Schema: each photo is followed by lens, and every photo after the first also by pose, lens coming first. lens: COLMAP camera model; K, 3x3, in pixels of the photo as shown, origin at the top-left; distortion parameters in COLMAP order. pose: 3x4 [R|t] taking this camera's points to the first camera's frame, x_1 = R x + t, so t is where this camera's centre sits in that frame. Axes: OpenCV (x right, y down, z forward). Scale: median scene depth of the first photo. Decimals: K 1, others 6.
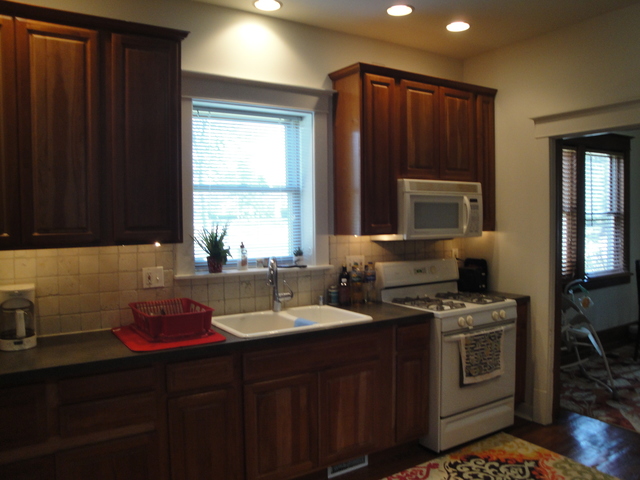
lens RADIAL K [[525.7, 0, 320.0], [0, 525.7, 240.0], [0, 0, 1]] dist [-0.175243, 0.159270]
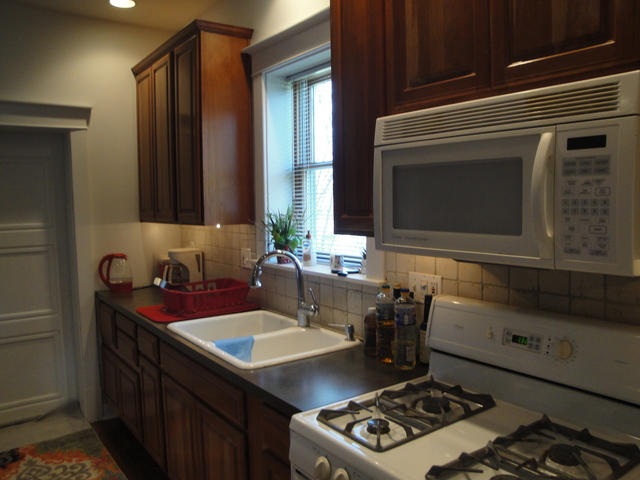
lens RADIAL K [[525.7, 0, 320.0], [0, 525.7, 240.0], [0, 0, 1]] dist [-0.175243, 0.159270]
pose [[0.046117, 0.080787, -0.995664, 0.611626], [-0.034446, 0.996260, 0.079240, -0.043806], [0.998342, 0.030642, 0.048727, 0.915270]]
